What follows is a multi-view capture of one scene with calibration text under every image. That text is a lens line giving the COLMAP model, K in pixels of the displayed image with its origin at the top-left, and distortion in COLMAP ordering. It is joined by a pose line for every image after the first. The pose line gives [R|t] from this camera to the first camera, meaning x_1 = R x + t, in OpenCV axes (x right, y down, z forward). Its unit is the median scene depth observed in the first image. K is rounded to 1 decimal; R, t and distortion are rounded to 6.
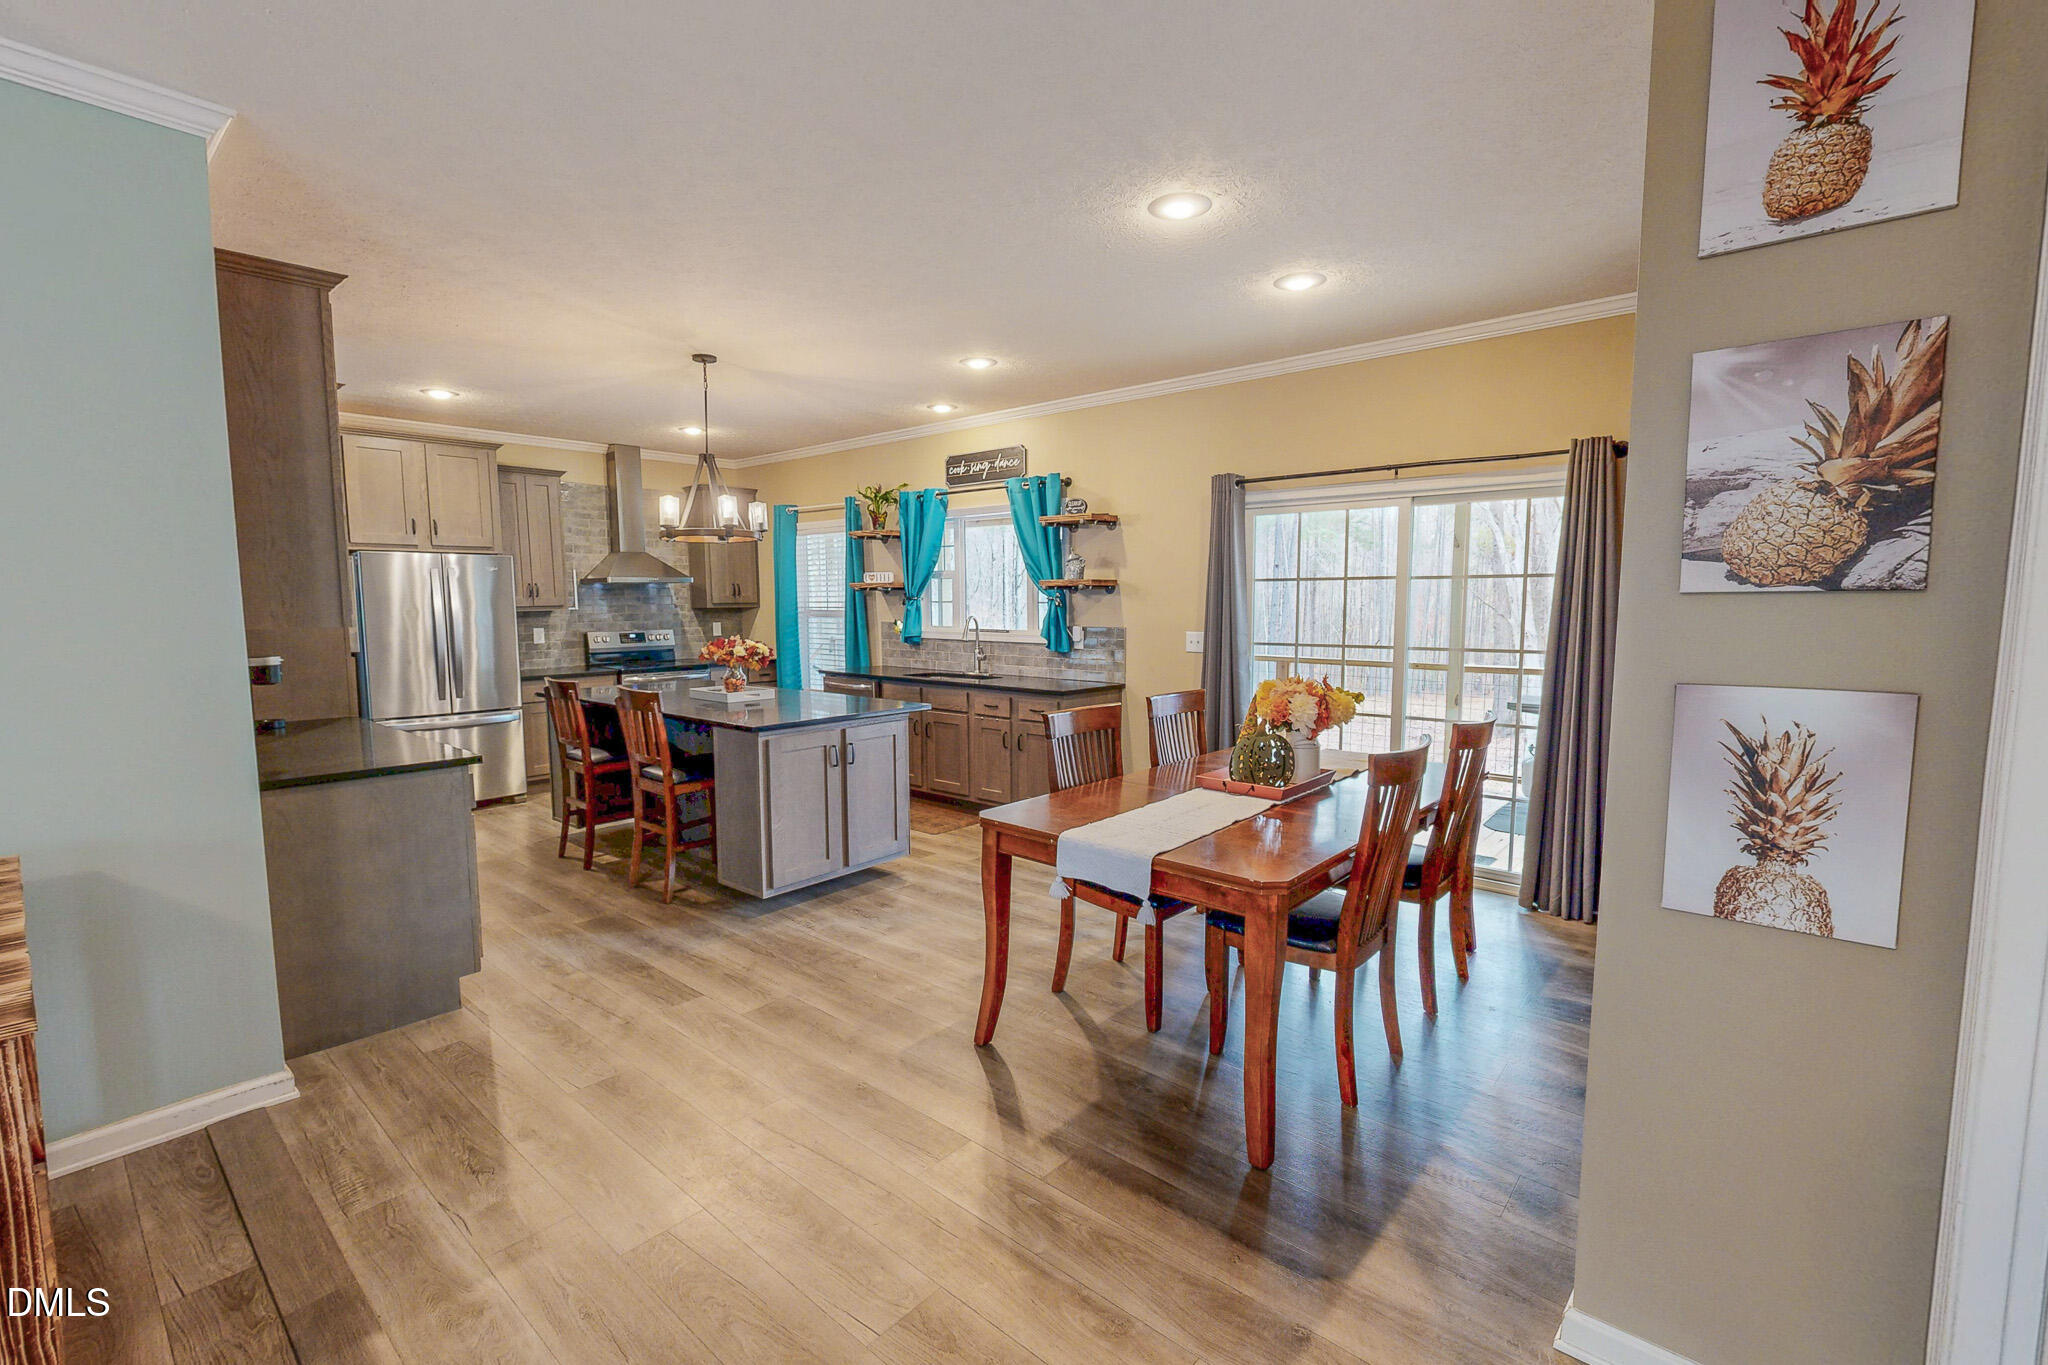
lens RADIAL K [[890.7, 0, 1023.1], [0, 890.7, 684.7], [0, 0, 1]] dist [0.001326, -0.000528]
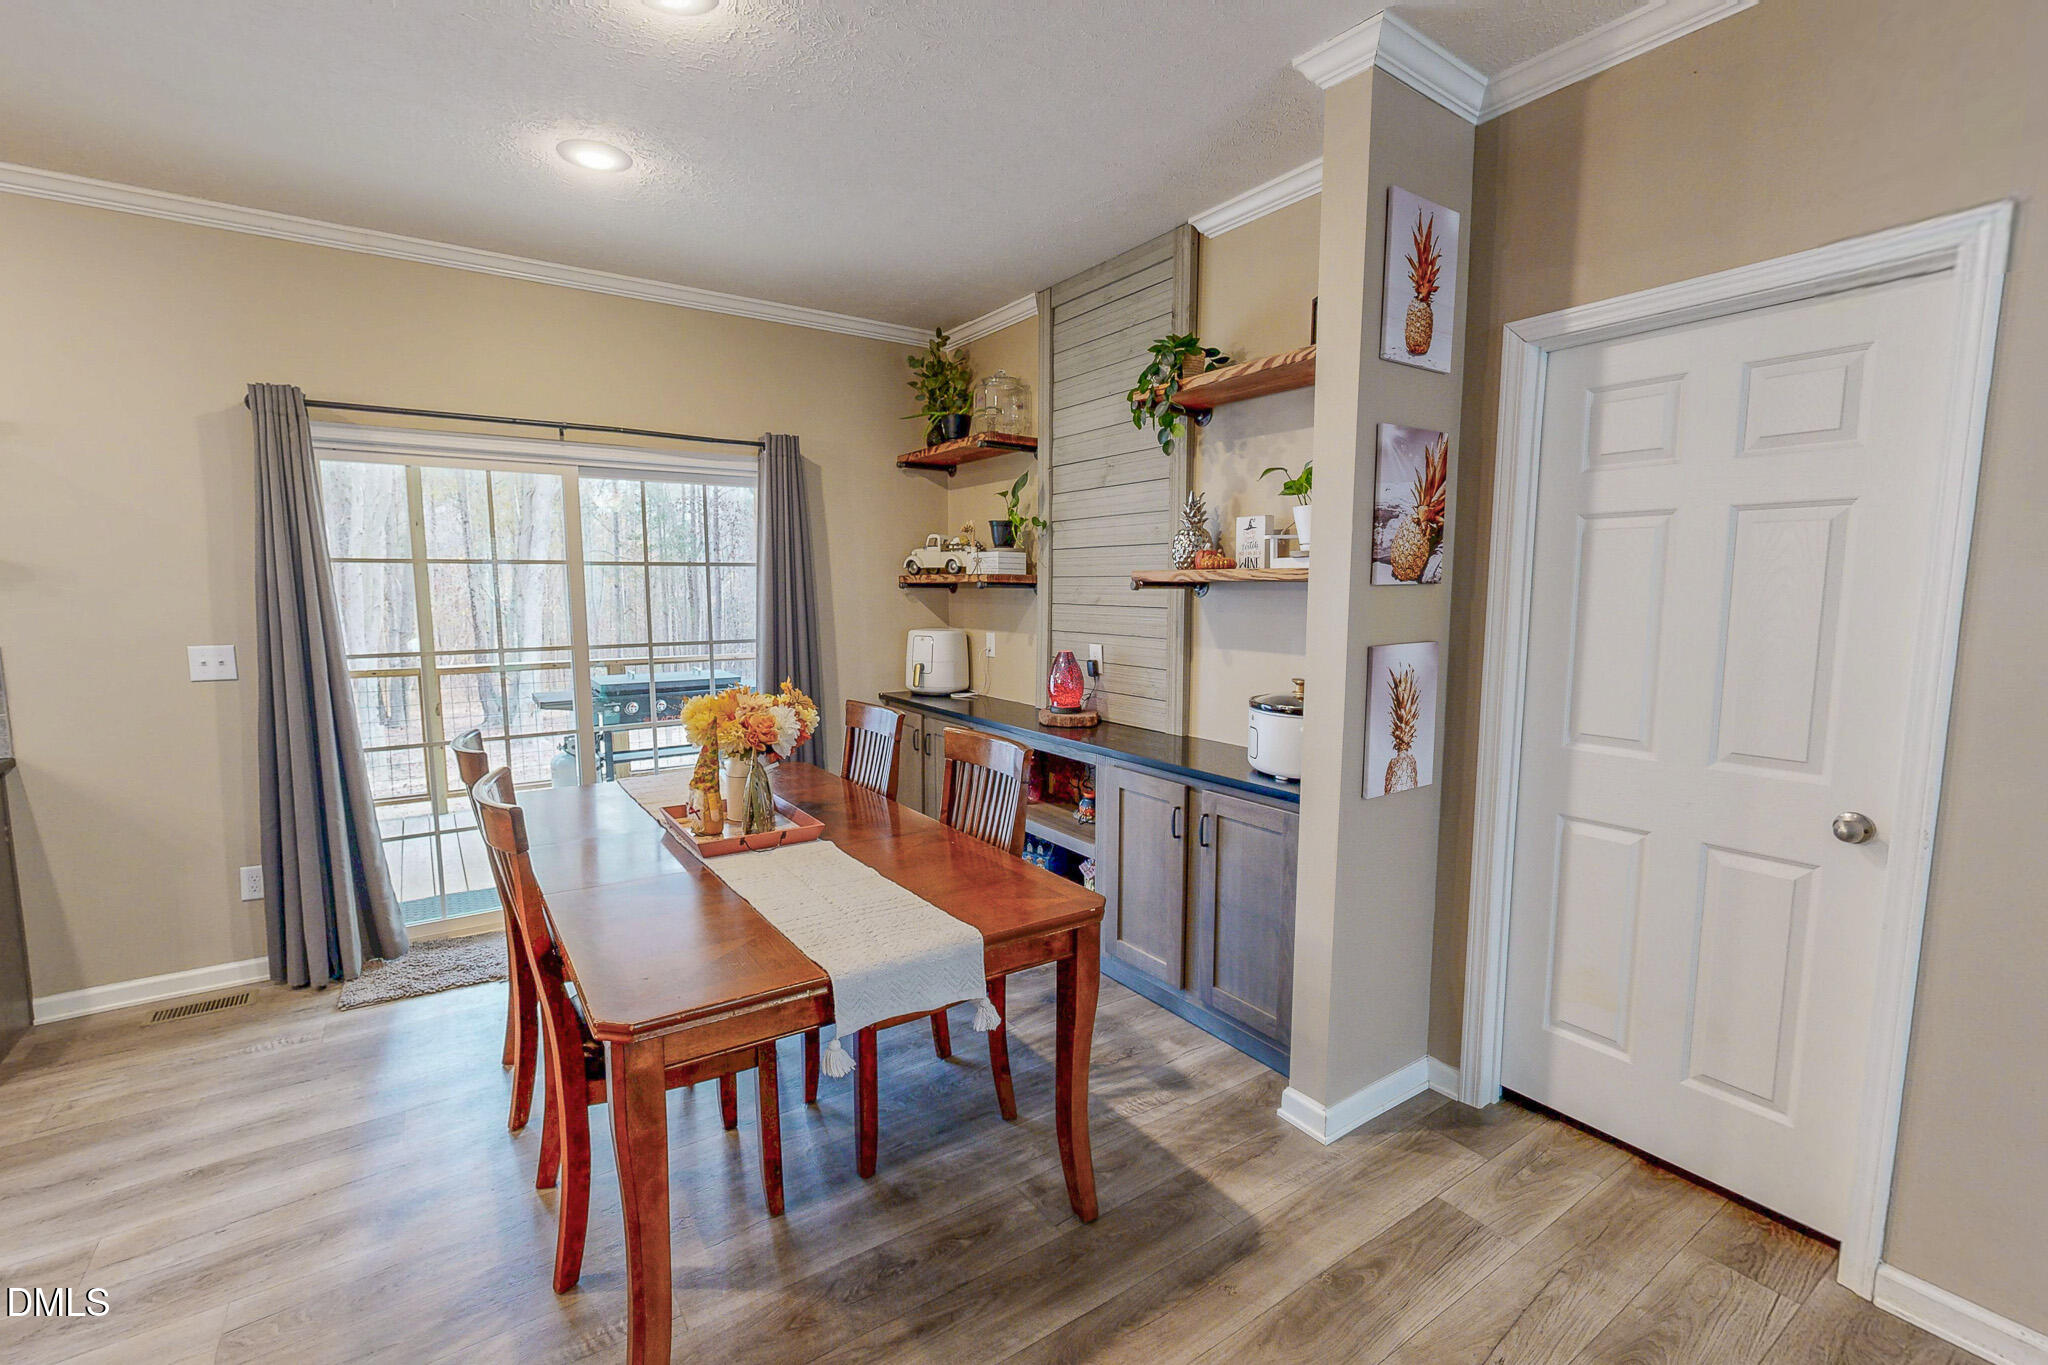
lens RADIAL K [[890.7, 0, 1023.1], [0, 890.7, 684.7], [0, 0, 1]] dist [0.001326, -0.000528]
pose [[0.251497, -0.105726, 0.962066, -0.217189], [0.093780, 0.992000, 0.084500, -0.030385], [-0.963304, 0.068971, 0.259400, 0.305641]]
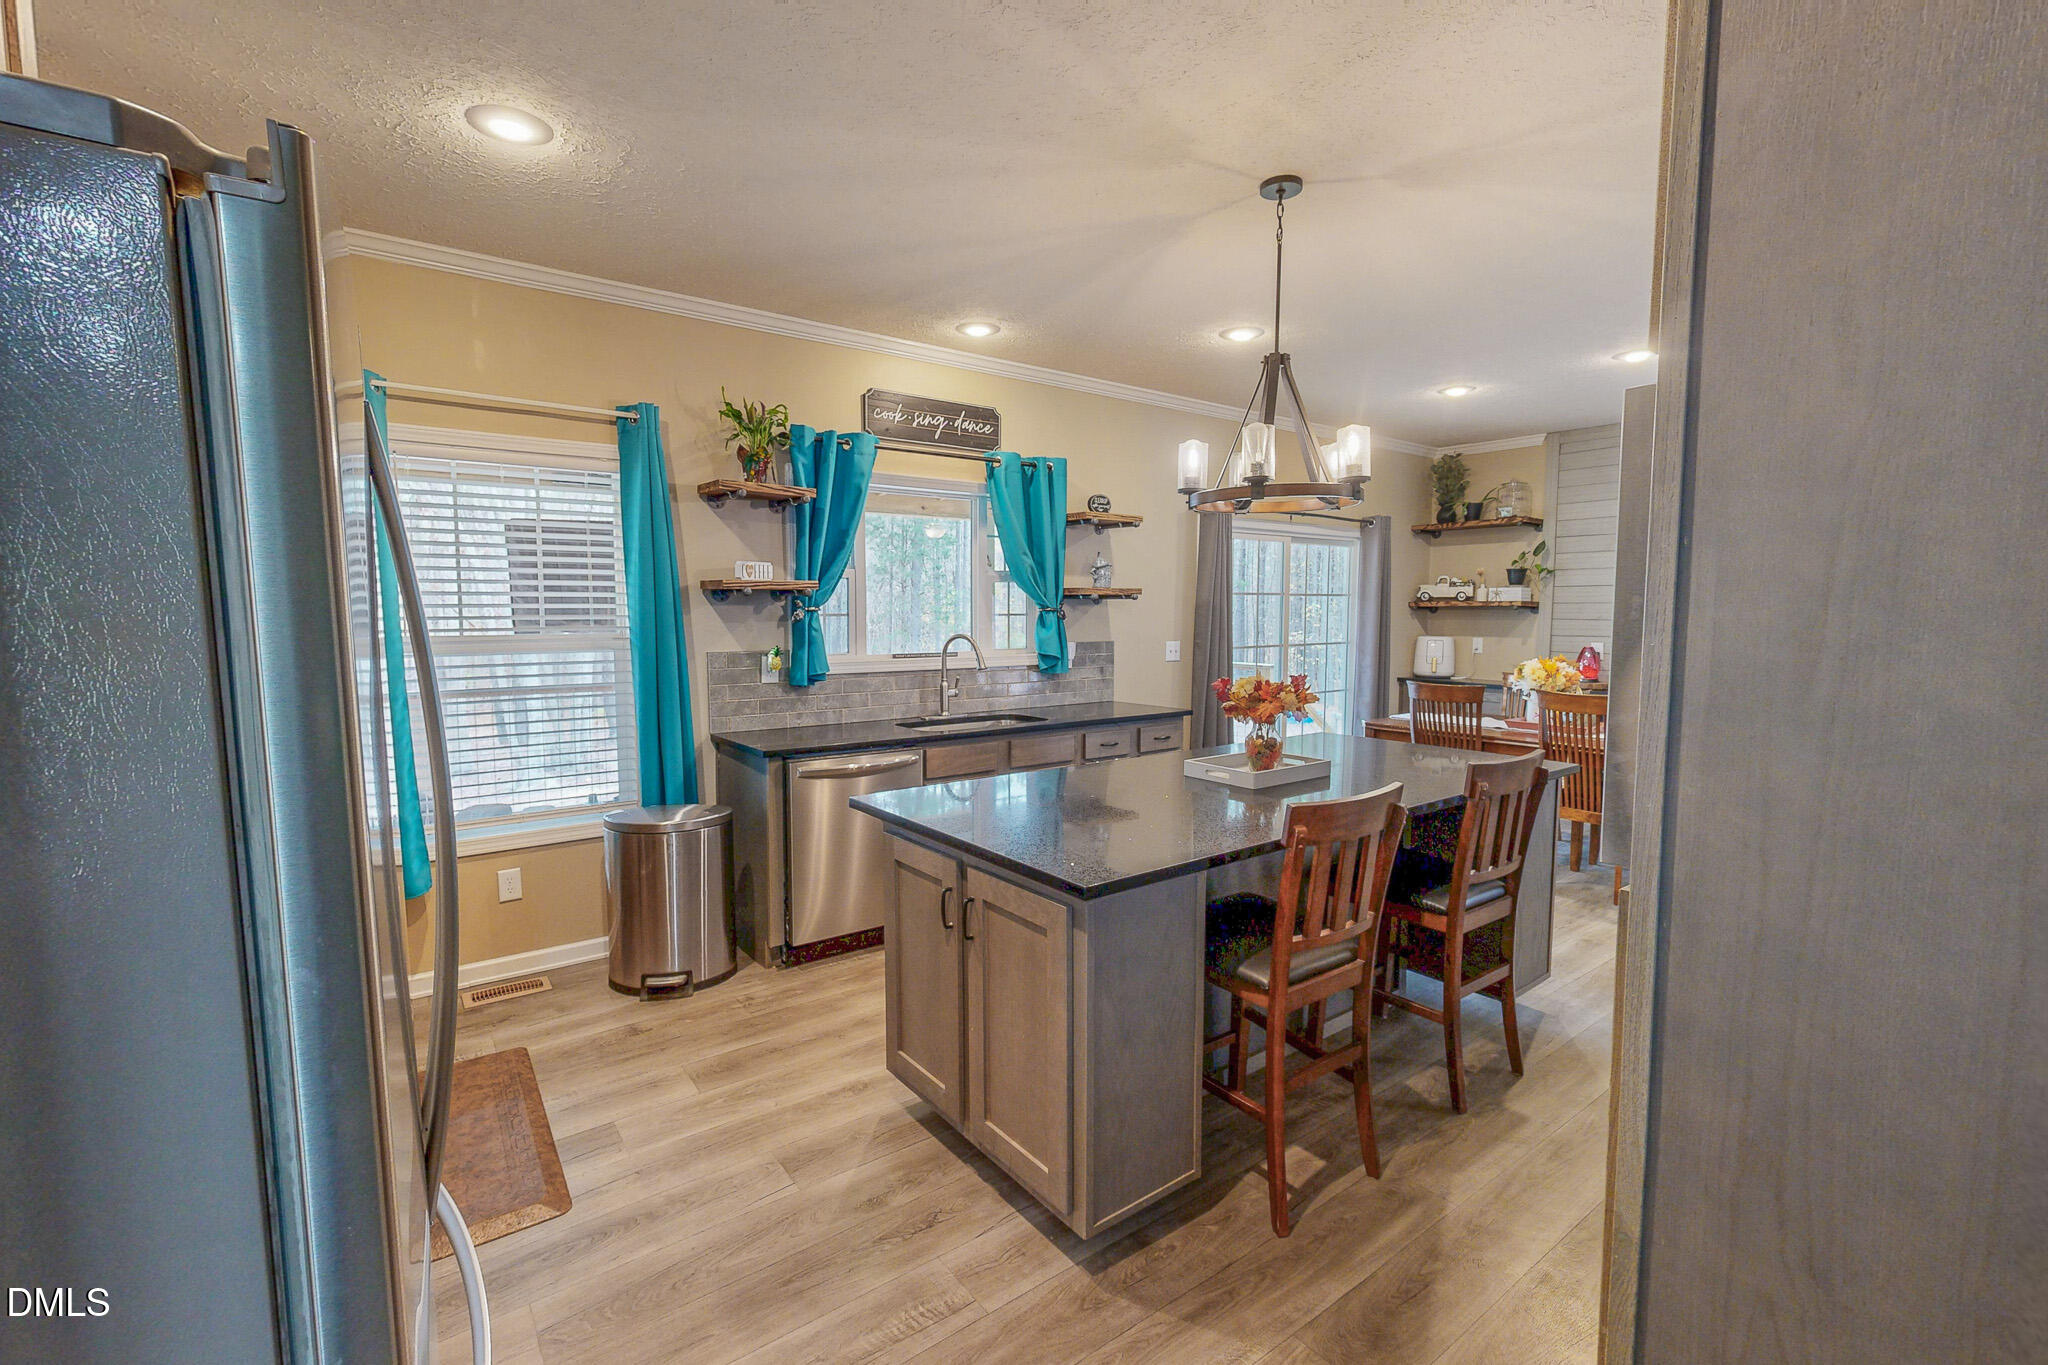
lens RADIAL K [[890.7, 0, 1023.1], [0, 890.7, 684.7], [0, 0, 1]] dist [0.001326, -0.000528]
pose [[0.216778, -0.080265, 0.972916, -0.785014], [0.094847, 0.993631, 0.060841, -0.080997], [-0.971602, 0.079089, 0.223010, 0.853146]]
